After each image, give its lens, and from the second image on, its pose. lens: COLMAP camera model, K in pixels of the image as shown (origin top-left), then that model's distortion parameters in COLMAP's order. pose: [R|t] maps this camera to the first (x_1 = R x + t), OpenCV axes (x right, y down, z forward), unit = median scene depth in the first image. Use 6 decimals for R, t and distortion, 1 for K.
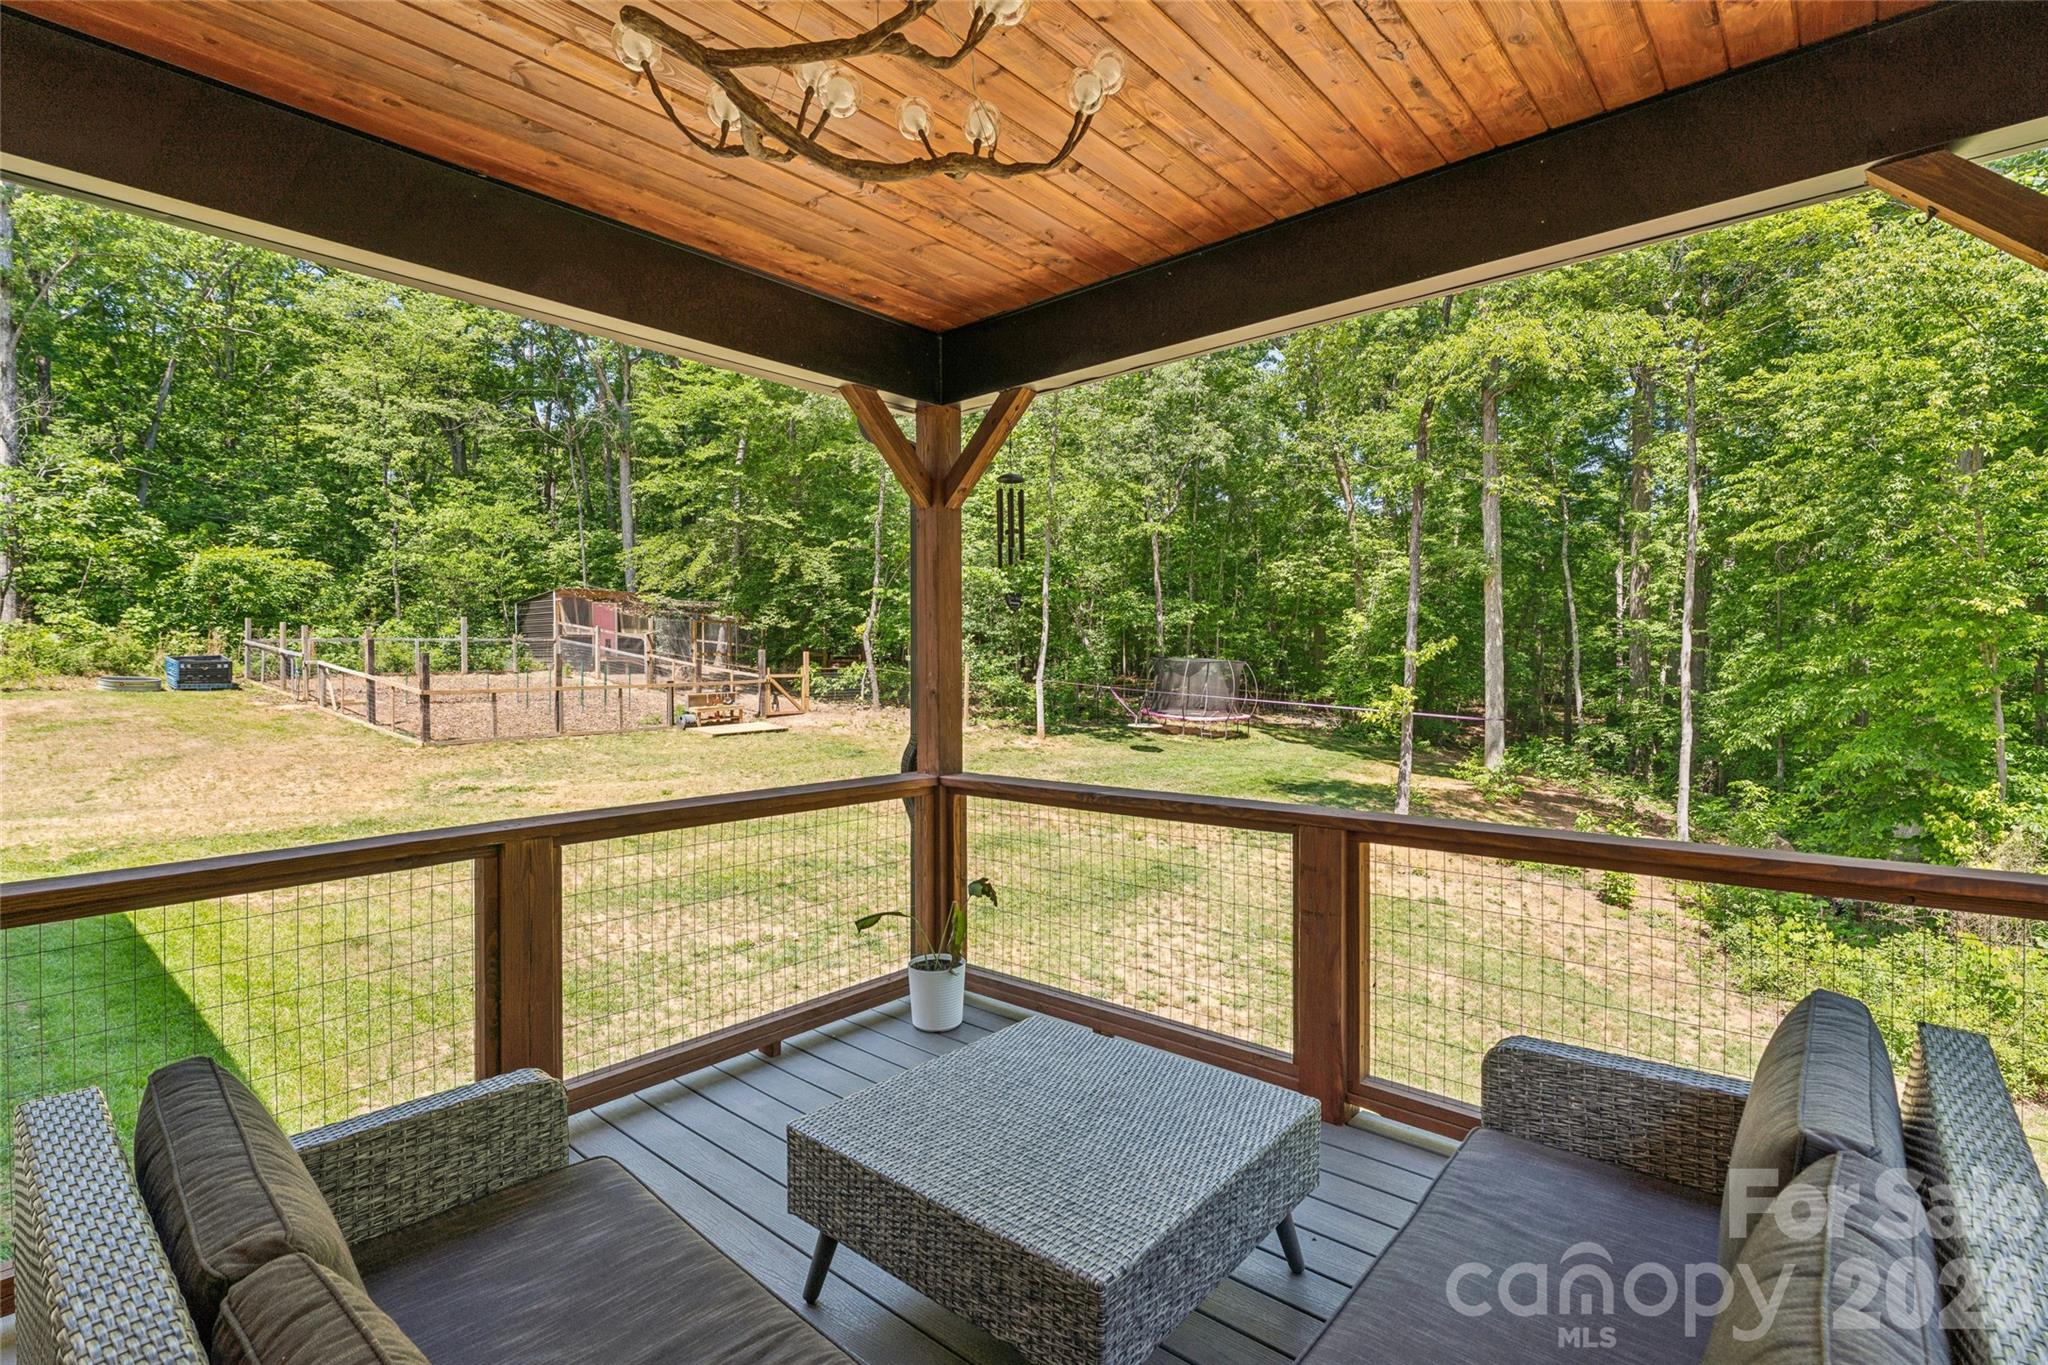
lens RADIAL K [[929.4, 0, 1034.5], [0, 929.4, 686.1], [0, 0, 1]] dist [-0.000359, -0.000097]
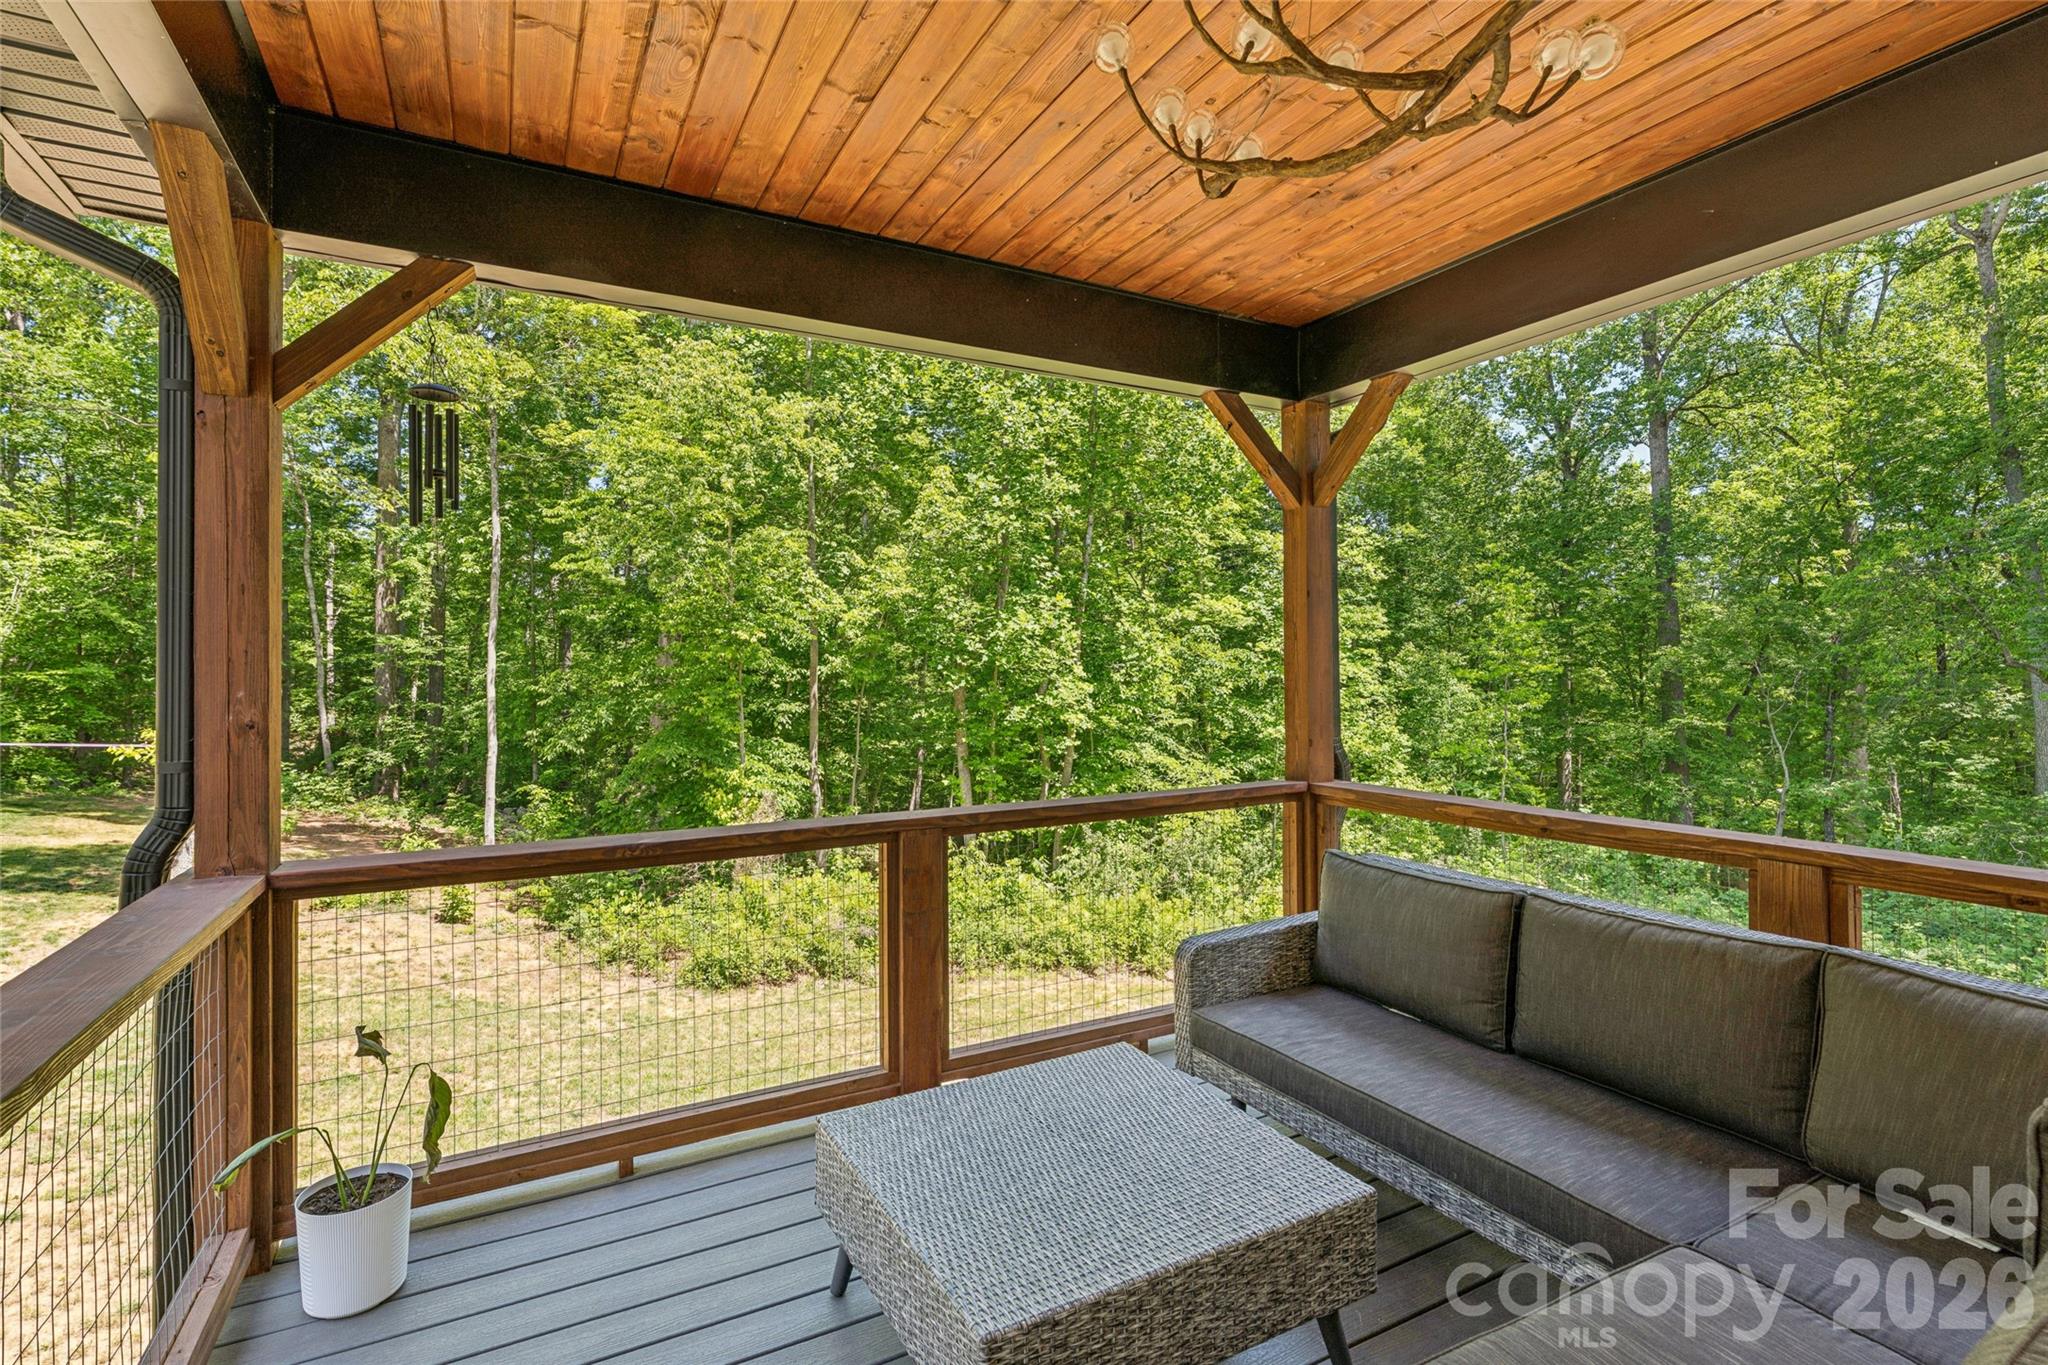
lens RADIAL K [[929.4, 0, 1032.6], [0, 929.4, 675.5], [0, 0, 1]] dist [-0.000359, -0.000097]
pose [[0.377158, -0.000918, 0.926148, -0.082426], [0.027826, 0.999559, -0.010341, -0.001071], [-0.925731, 0.029671, 0.377017, 0.064573]]
